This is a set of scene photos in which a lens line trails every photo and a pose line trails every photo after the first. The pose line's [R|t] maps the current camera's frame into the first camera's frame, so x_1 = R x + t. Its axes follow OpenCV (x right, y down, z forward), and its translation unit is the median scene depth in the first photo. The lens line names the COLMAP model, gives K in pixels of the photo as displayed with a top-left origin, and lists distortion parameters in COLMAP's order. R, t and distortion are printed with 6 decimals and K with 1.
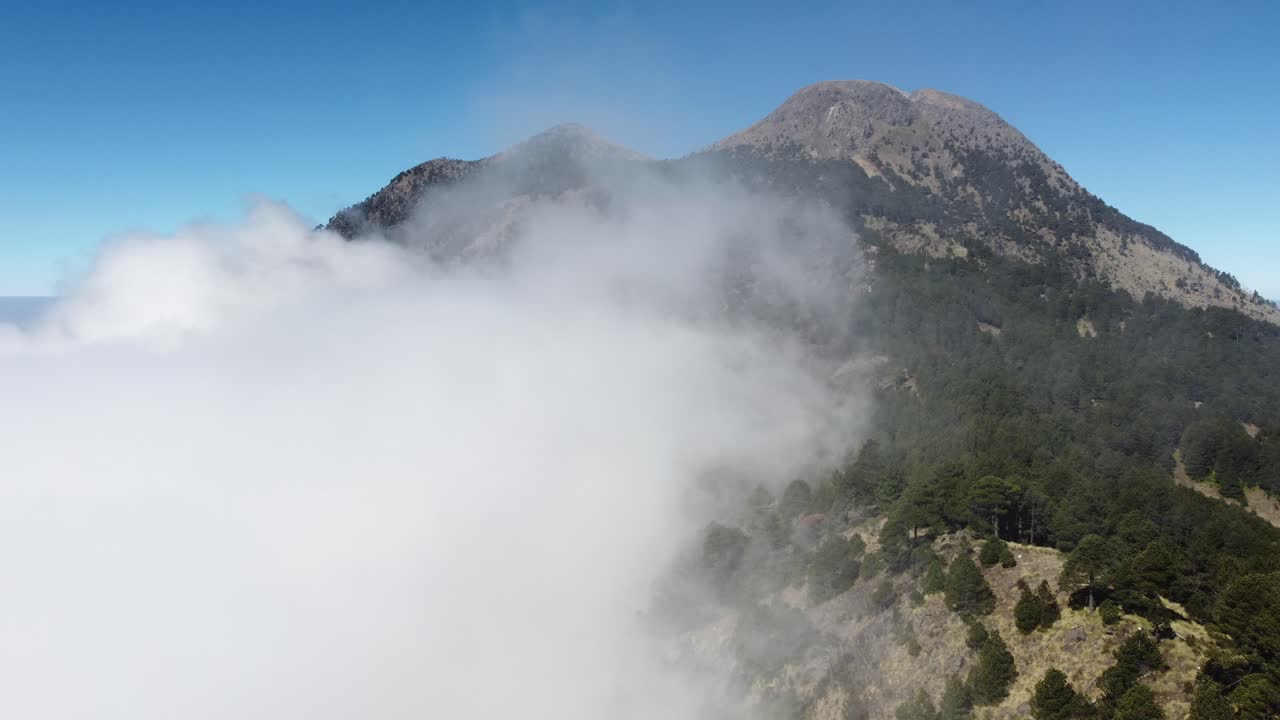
lens RADIAL K [[1015.9, 0, 641.6], [0, 1015.9, 358.5], [0, 0, 1]] dist [-0.010837, -0.002412]
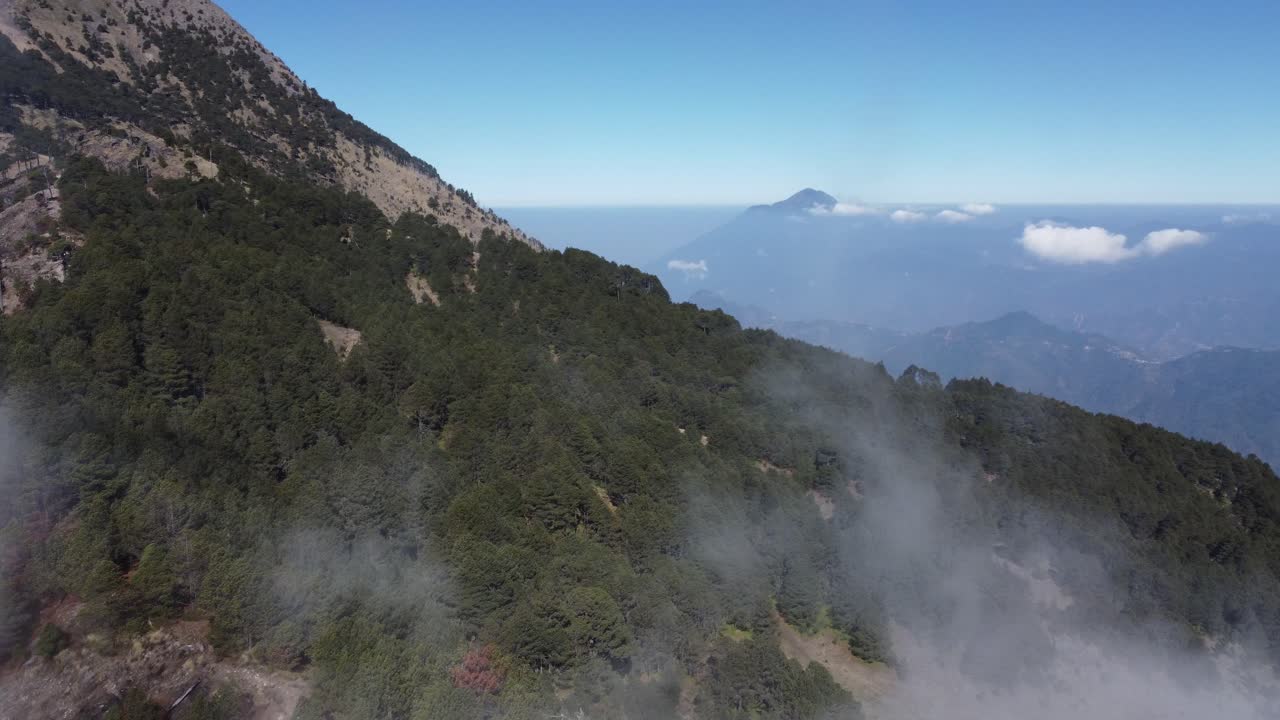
lens RADIAL K [[1015.9, 0, 641.6], [0, 1015.9, 356.5], [0, 0, 1]] dist [-0.010837, -0.002412]
pose [[0.726824, -0.110846, 0.677820, 0.043049], [0.051659, 0.992918, 0.106982, -0.024350], [-0.684879, -0.042741, 0.727403, 0.203208]]
